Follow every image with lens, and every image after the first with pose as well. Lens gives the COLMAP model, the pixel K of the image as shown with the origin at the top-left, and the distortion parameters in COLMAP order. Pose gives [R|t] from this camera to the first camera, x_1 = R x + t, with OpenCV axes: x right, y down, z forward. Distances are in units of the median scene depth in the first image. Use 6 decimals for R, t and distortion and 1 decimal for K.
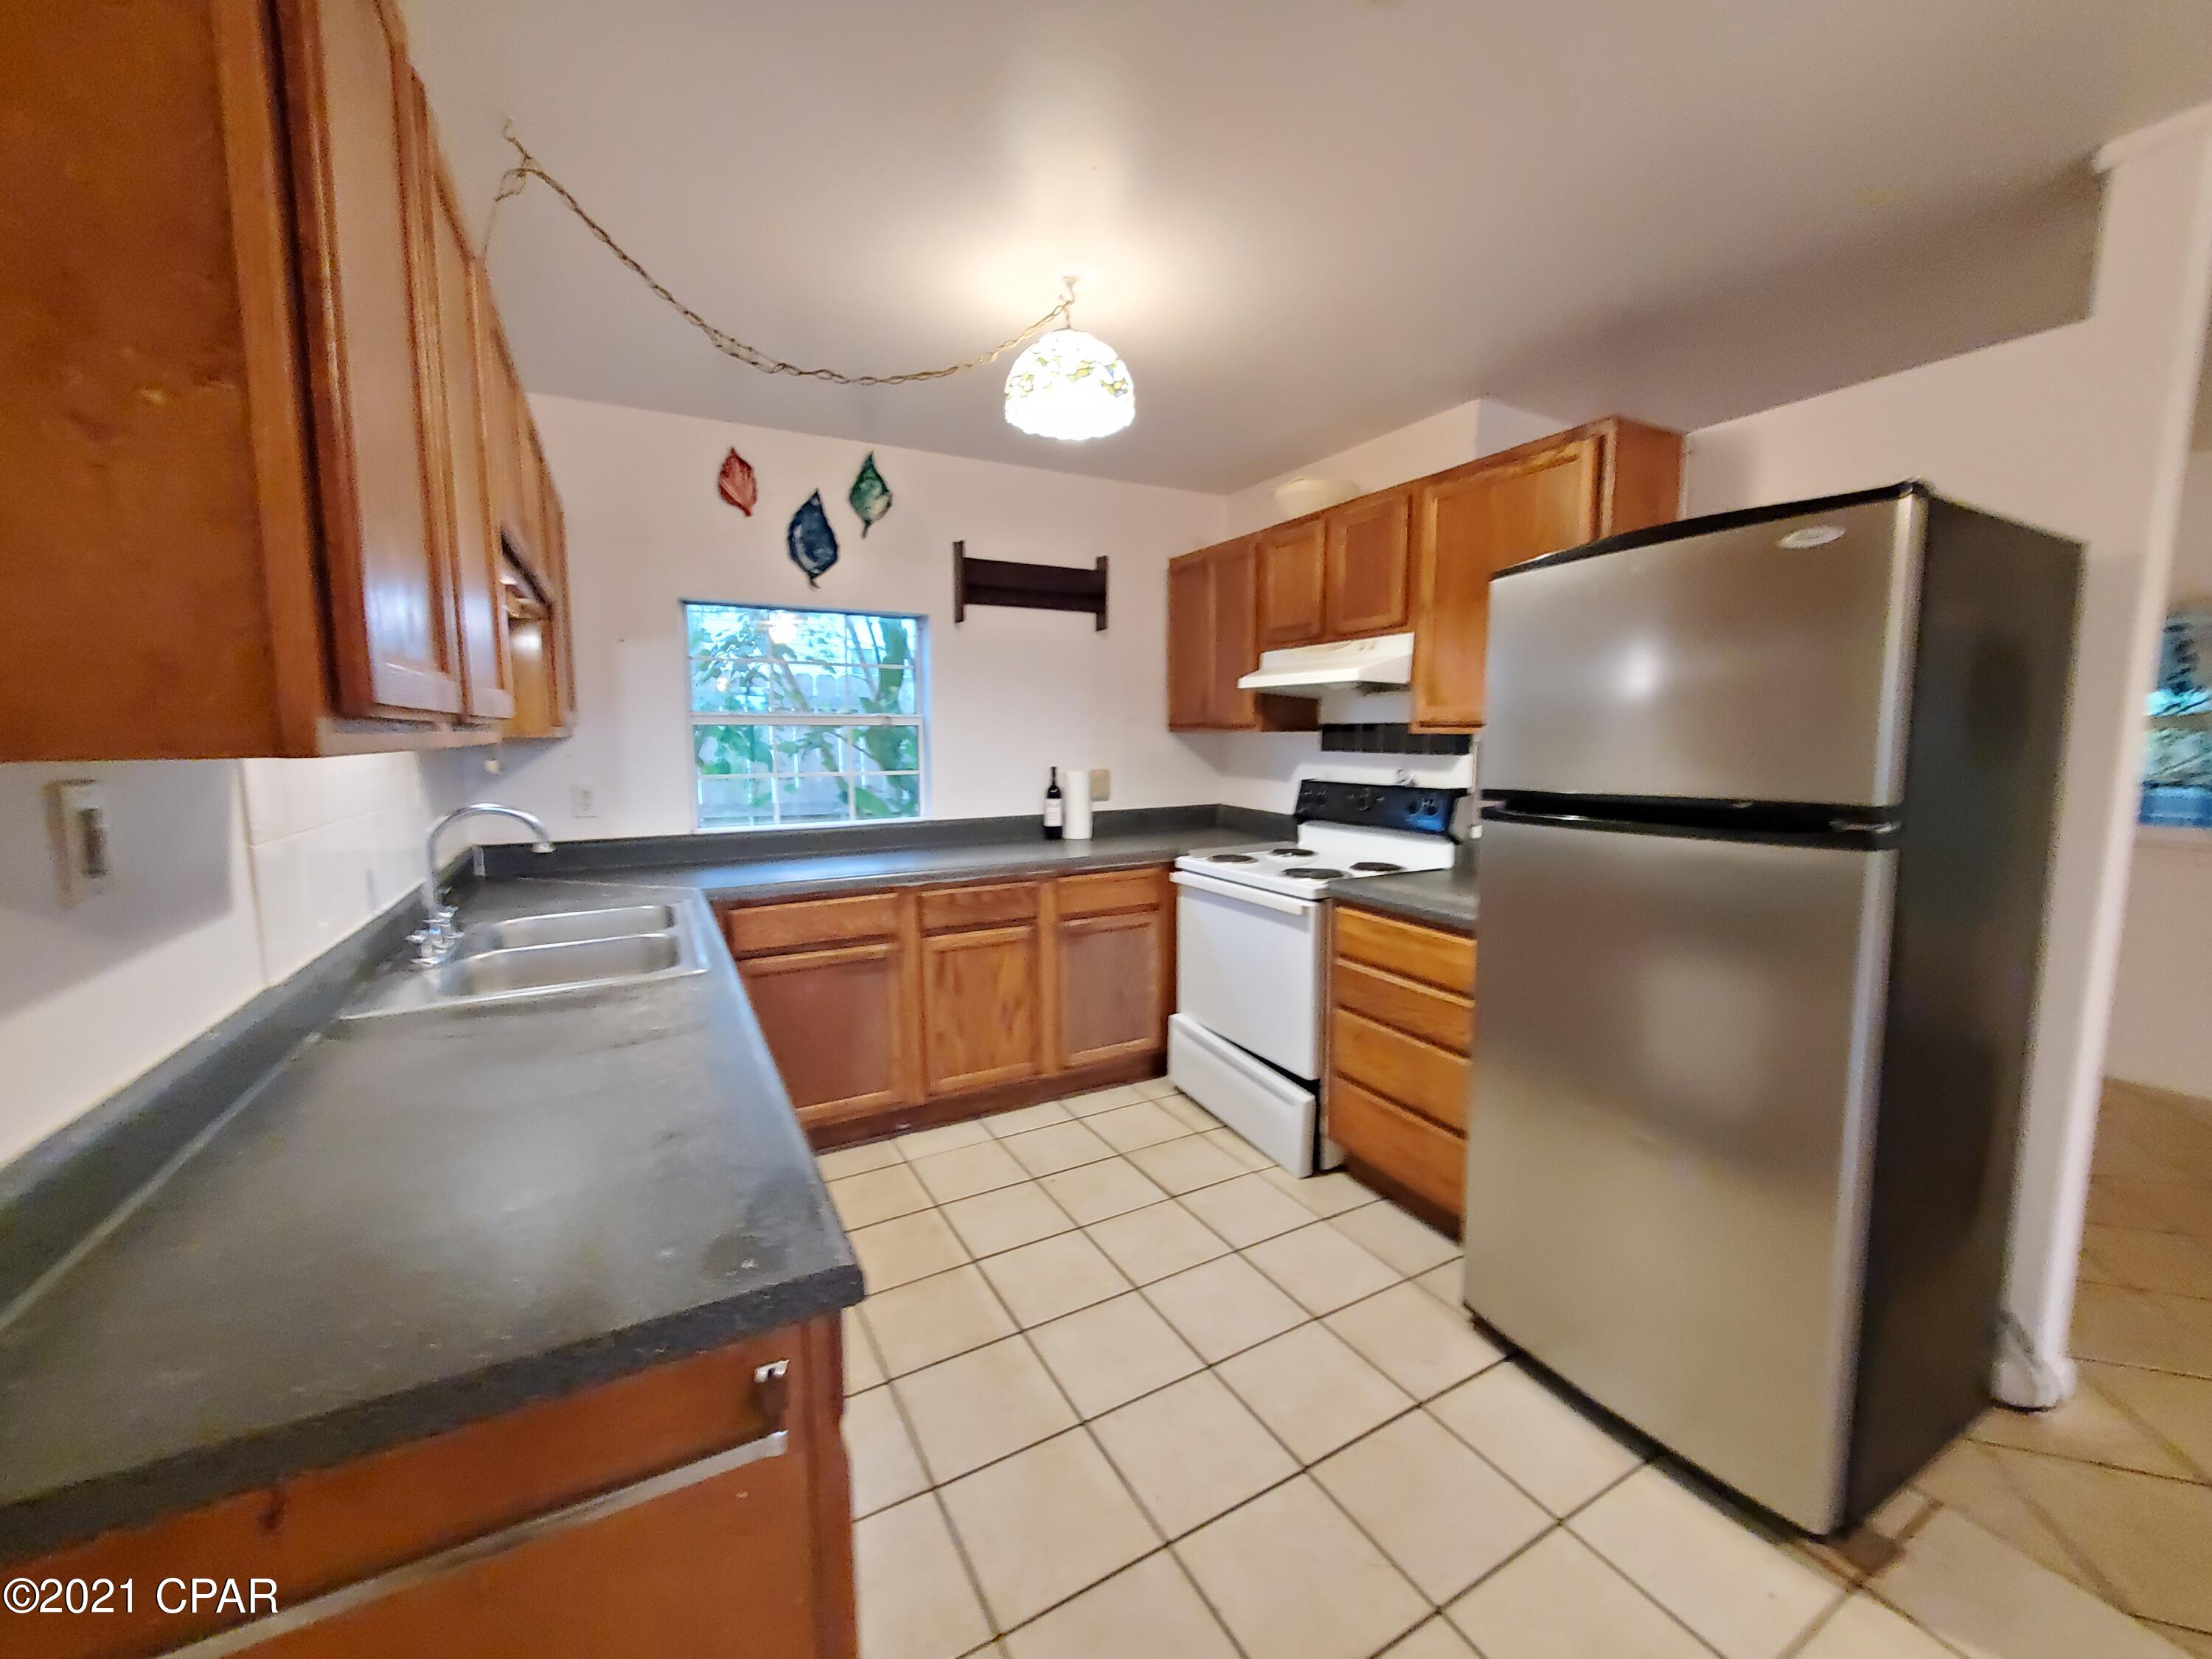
lens RADIAL K [[880.6, 0, 1122.3], [0, 880.6, 830.1], [0, 0, 1]] dist [0.005681, -0.000079]
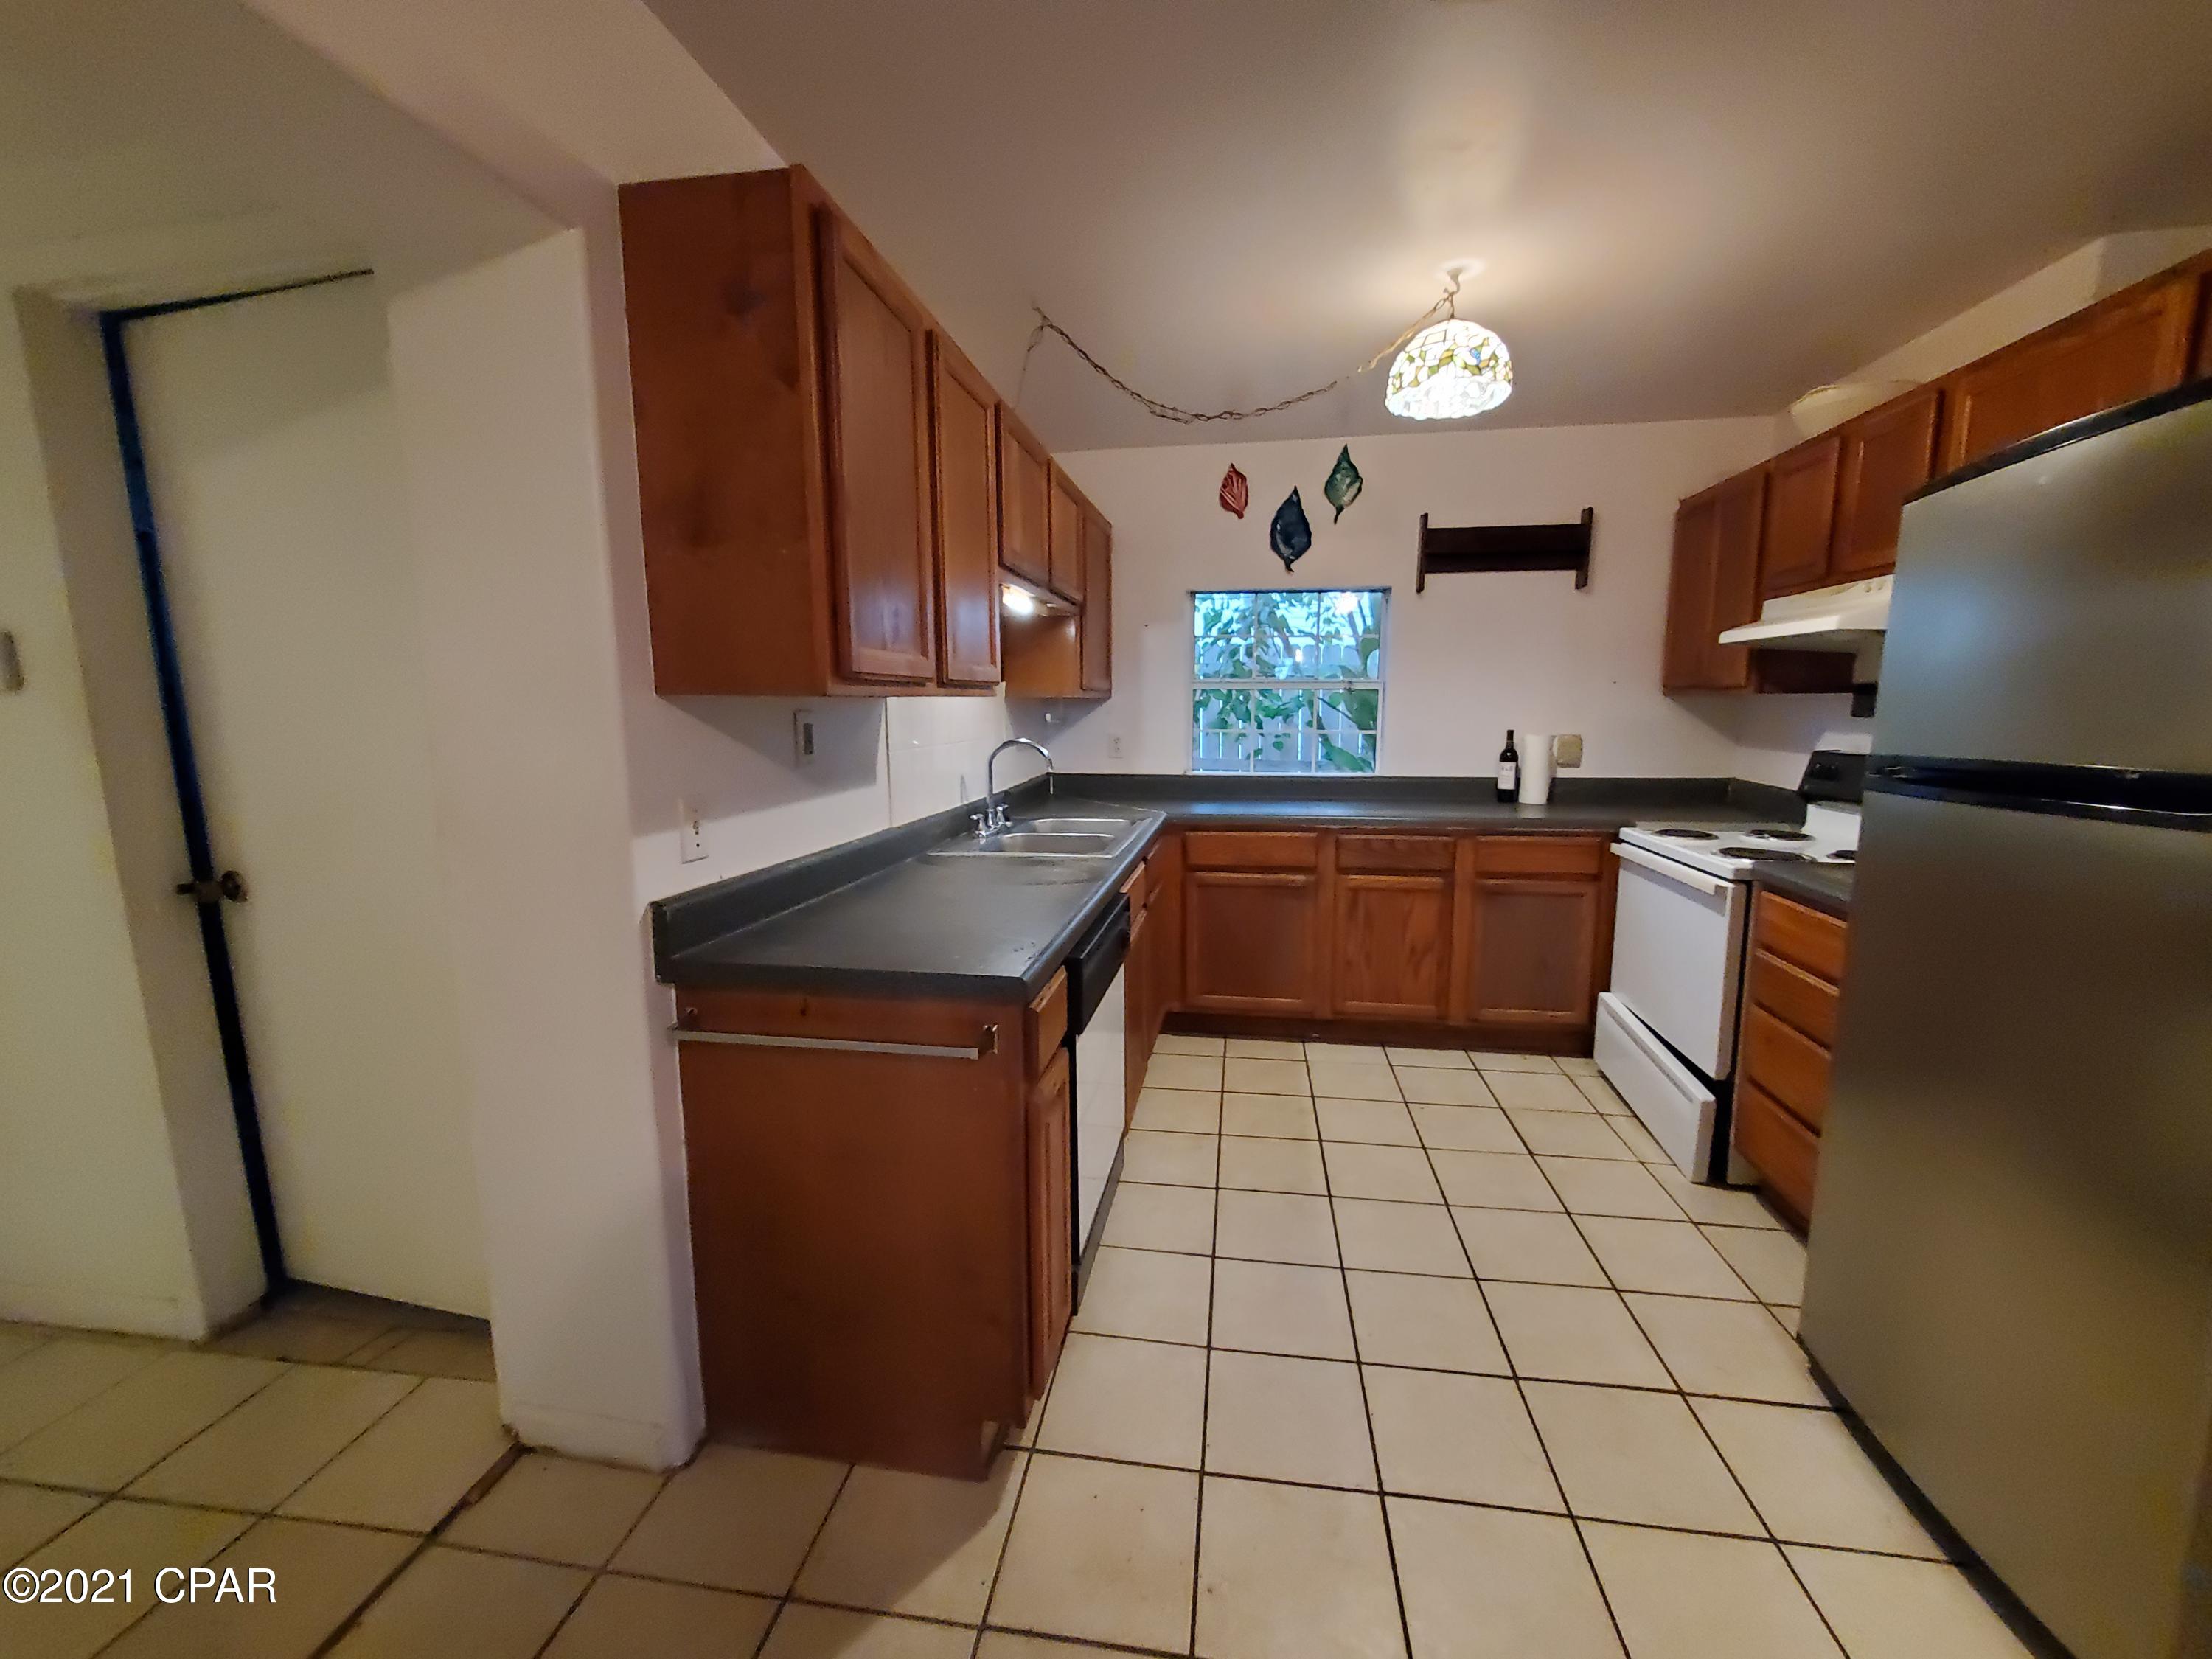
lens RADIAL K [[877.8, 0, 1119.6], [0, 877.8, 828.4], [0, 0, 1]] dist [0.002439, -0.002774]
pose [[0.789110, 0.089329, -0.607722, 0.228903], [-0.069110, 0.995998, 0.056664, 0.017061], [0.610352, -0.002715, 0.792126, -0.074700]]
